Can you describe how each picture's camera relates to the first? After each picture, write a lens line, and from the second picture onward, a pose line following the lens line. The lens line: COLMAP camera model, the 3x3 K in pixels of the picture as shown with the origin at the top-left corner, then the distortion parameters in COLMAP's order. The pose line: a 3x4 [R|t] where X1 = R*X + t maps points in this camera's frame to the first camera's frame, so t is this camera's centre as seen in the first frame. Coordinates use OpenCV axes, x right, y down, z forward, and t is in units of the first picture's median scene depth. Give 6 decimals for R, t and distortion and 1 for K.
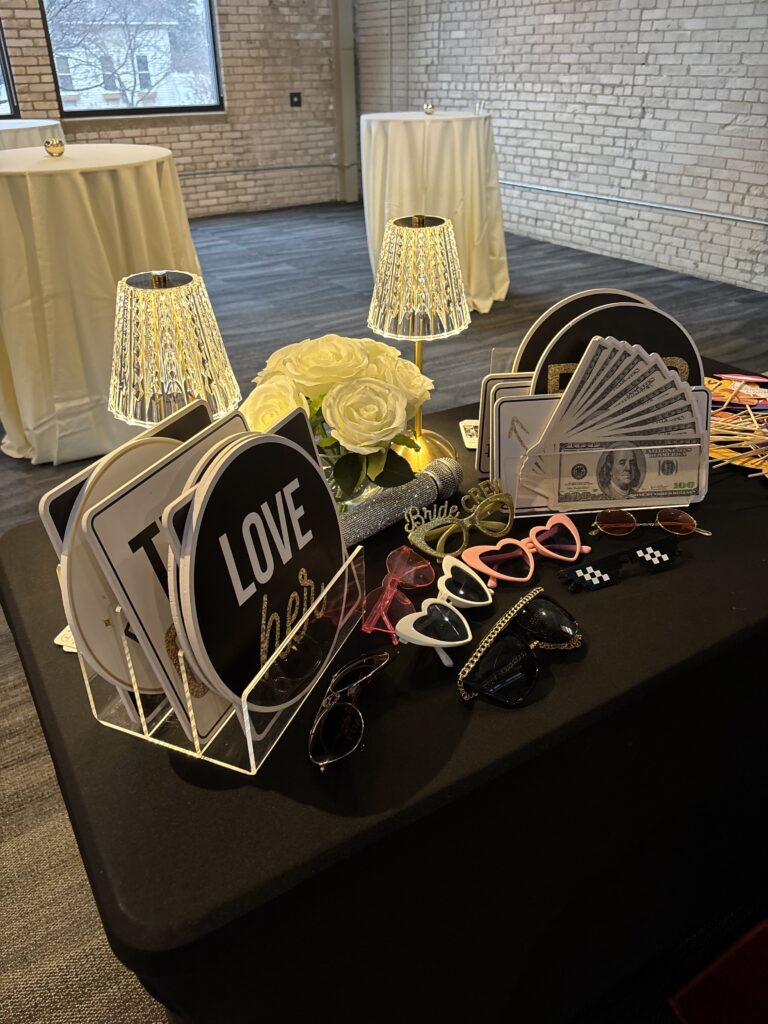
lens RADIAL K [[774.1, 0, 386.5], [0, 774.1, 512.5], [0, 0, 1]] dist [0.005157, -0.004423]
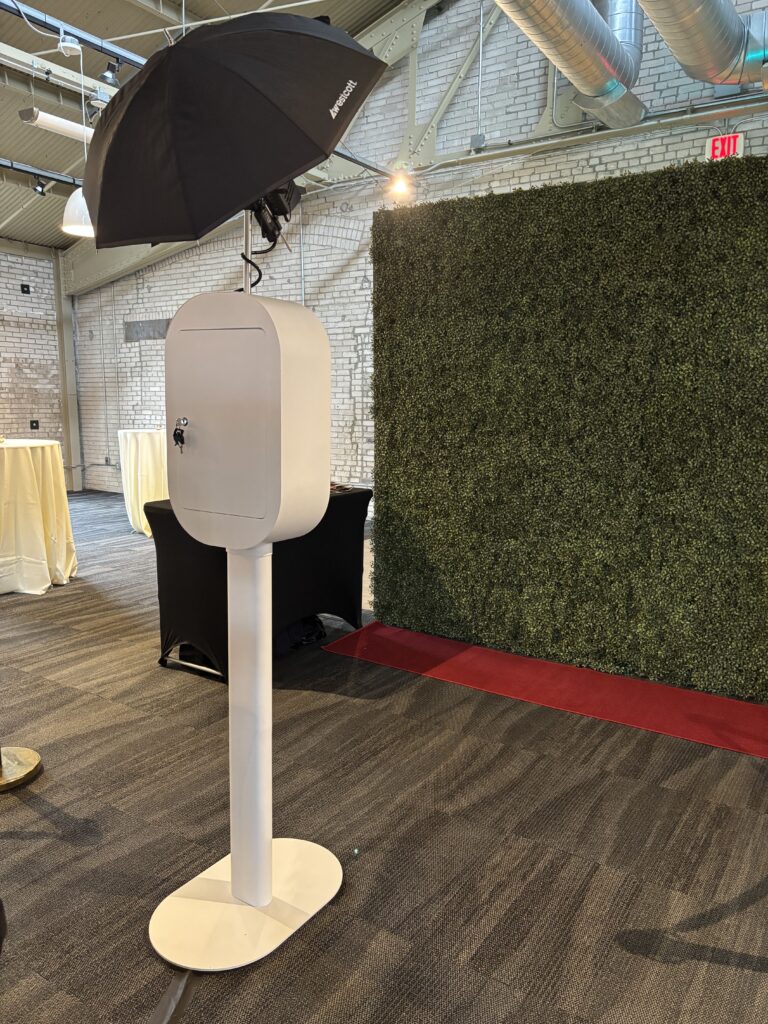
lens RADIAL K [[774.1, 0, 384.4], [0, 774.1, 511.6], [0, 0, 1]] dist [0.005157, -0.004423]
pose [[0.908103, -0.039641, 0.416867, -0.136616], [0.194618, 0.921413, -0.336336, 0.219998], [-0.370774, 0.386557, 0.844453, -0.382100]]
